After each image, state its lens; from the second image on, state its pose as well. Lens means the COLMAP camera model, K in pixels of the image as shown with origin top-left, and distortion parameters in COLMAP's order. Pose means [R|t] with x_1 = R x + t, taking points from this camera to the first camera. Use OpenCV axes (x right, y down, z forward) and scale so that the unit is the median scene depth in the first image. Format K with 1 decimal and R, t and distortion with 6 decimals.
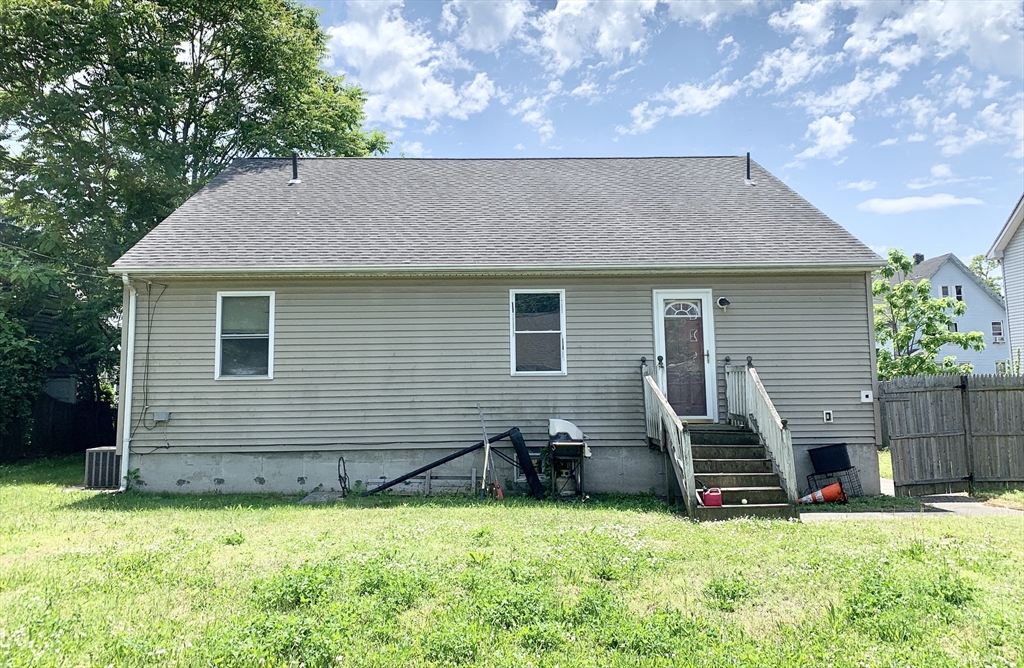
lens RADIAL K [[777.9, 0, 509.8], [0, 777.9, 331.6], [0, 0, 1]] dist [0.015889, -0.003763]
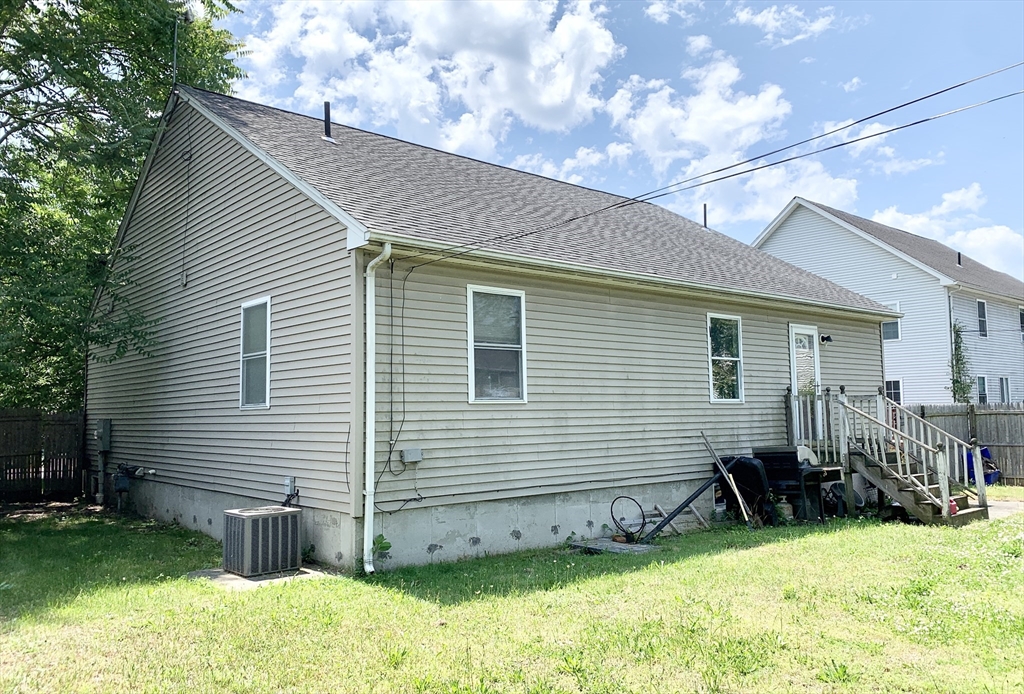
lens RADIAL K [[787.2, 0, 511.0], [0, 787.2, 370.4], [0, 0, 1]] dist [0.063544, -0.002970]
pose [[0.780145, 0.036202, 0.624550, -0.804026], [-0.035357, 0.999280, -0.013758, 0.039152], [-0.624598, -0.011348, 0.780864, 0.392131]]
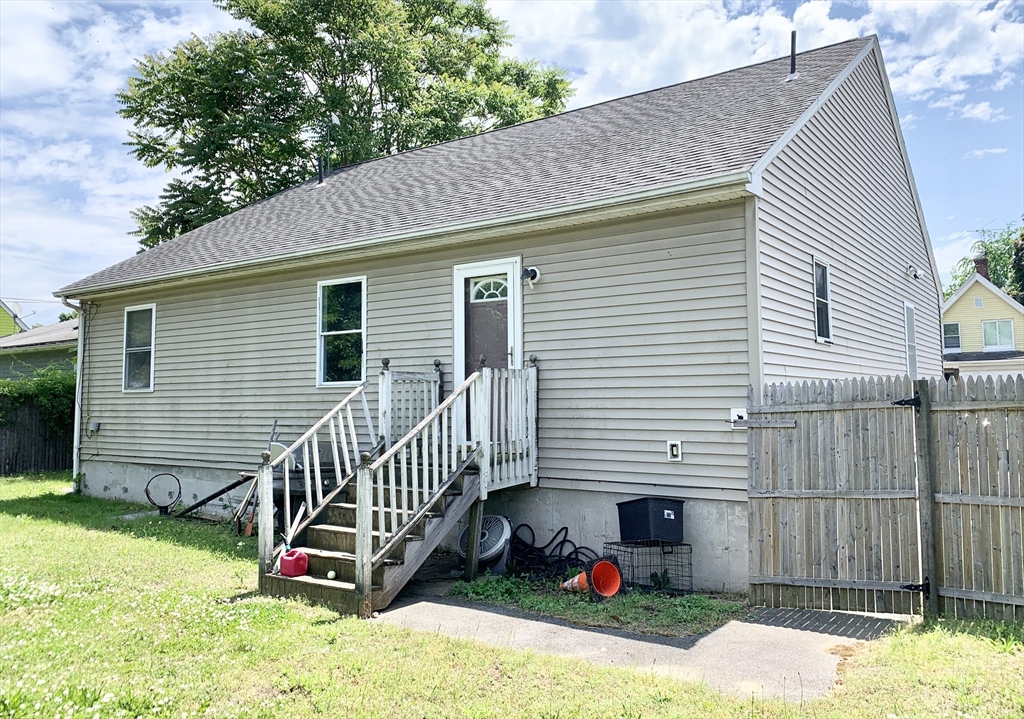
lens RADIAL K [[819.7, 0, 512.2], [0, 819.7, 356.6], [0, 0, 1]] dist [-0.000566, 0.001019]
pose [[0.800677, -0.028299, -0.598427, 0.687197], [0.044153, 0.998955, 0.011835, 0.023696], [0.597467, -0.035899, 0.801090, 0.432661]]
